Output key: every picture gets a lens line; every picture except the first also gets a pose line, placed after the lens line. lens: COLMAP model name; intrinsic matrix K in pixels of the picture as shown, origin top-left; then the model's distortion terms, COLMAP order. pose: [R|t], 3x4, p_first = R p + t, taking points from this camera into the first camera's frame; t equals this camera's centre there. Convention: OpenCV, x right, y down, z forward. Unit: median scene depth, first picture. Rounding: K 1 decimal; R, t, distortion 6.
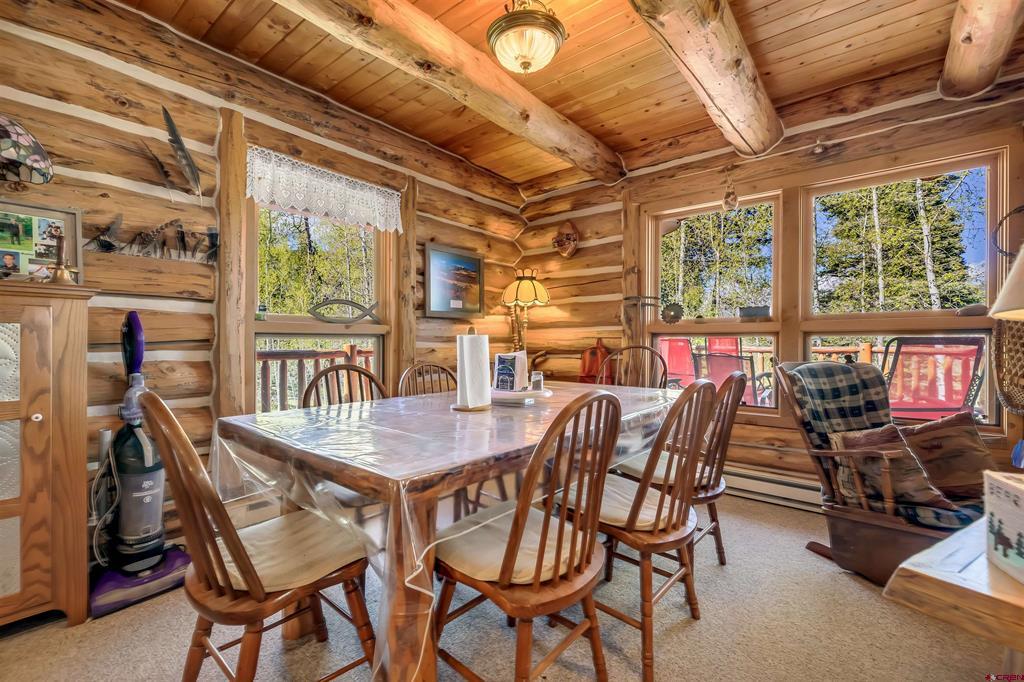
lens RADIAL K [[433.6, 0, 511.5], [0, 433.6, 344.1], [0, 0, 1]] dist [-0.000638, -0.000096]
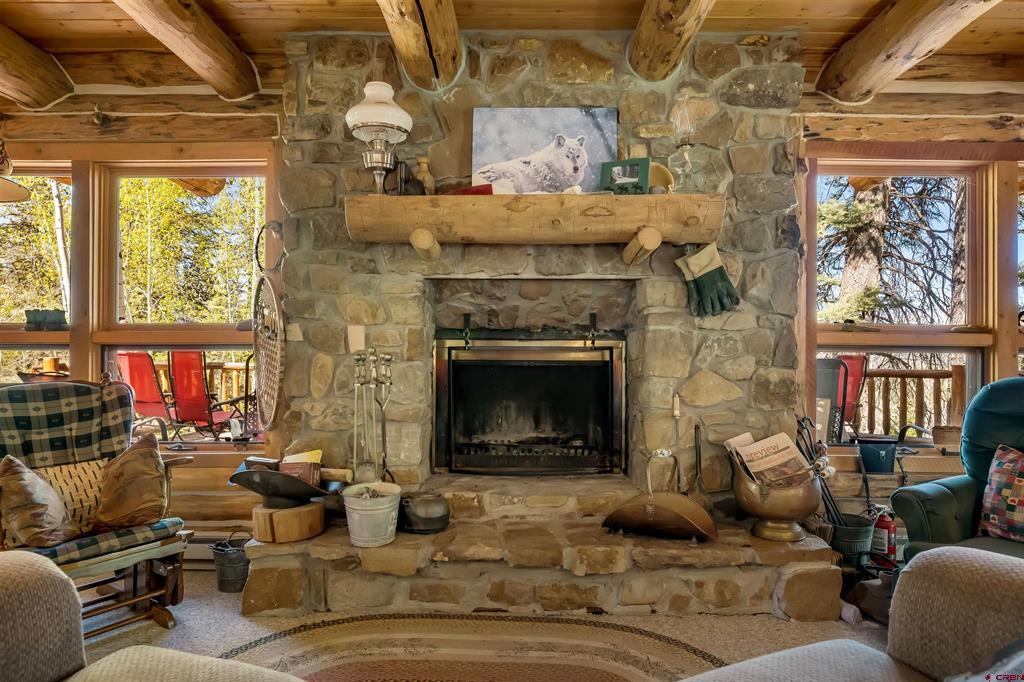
lens RADIAL K [[577.9, 0, 511.2], [0, 577.9, 363.7], [0, 0, 1]] dist [-0.001601, -0.000205]
pose [[0.785525, -0.003177, 0.618822, 0.739606], [-0.000990, 0.999979, 0.006390, -0.000618], [-0.618829, -0.005632, 0.785506, -0.371574]]
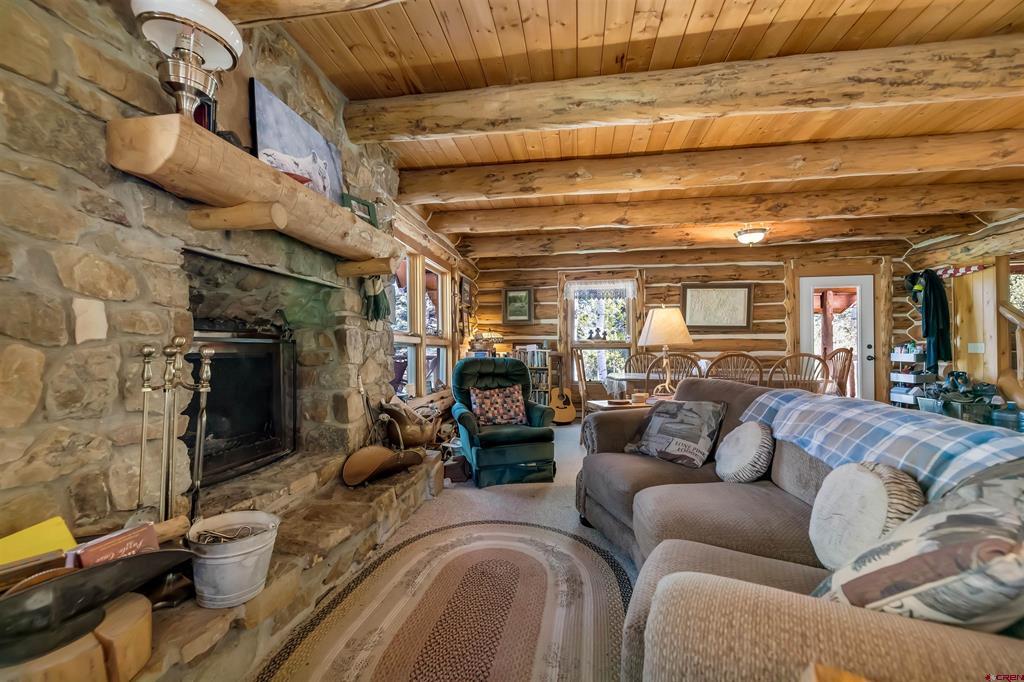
lens RADIAL K [[433.6, 0, 511.5], [0, 433.6, 344.1], [0, 0, 1]] dist [-0.000638, -0.000096]
pose [[-0.508383, 0.009657, 0.861077, 0.479824], [0.000435, 0.999940, -0.010957, -0.007938], [-0.861131, -0.005196, -0.508357, 0.570249]]
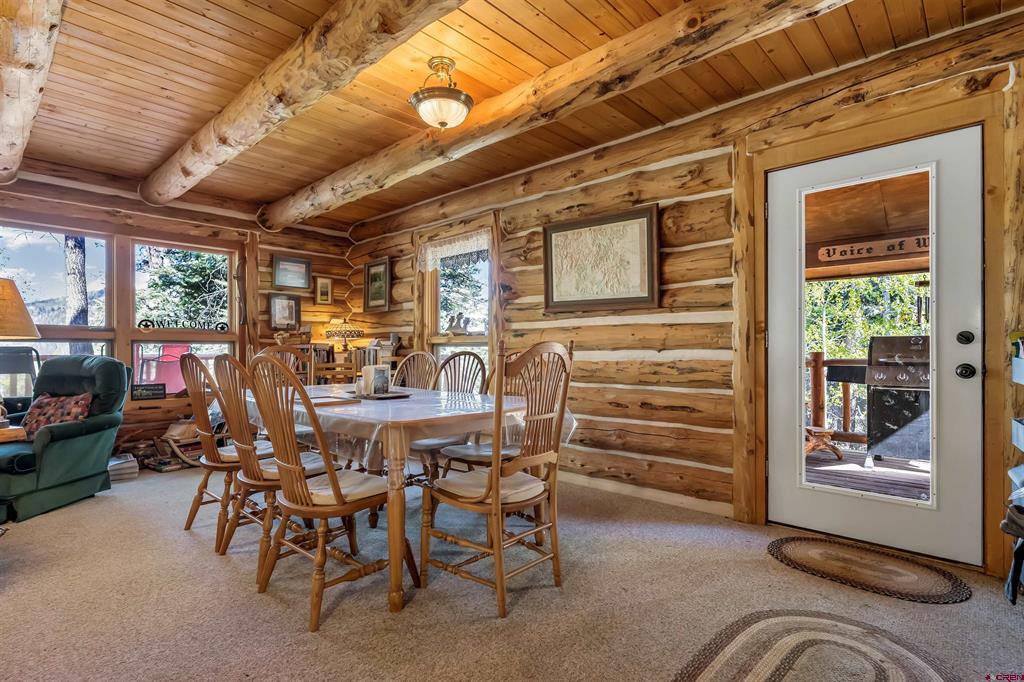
lens RADIAL K [[514.2, 0, 512.0], [0, 514.2, 341.0], [0, 0, 1]] dist [-0.001445, -0.000269]
pose [[0.068357, 0.008439, 0.997625, 0.510436], [0.001649, 0.999962, -0.008571, -0.006373], [-0.997660, 0.002231, 0.068341, -1.627813]]
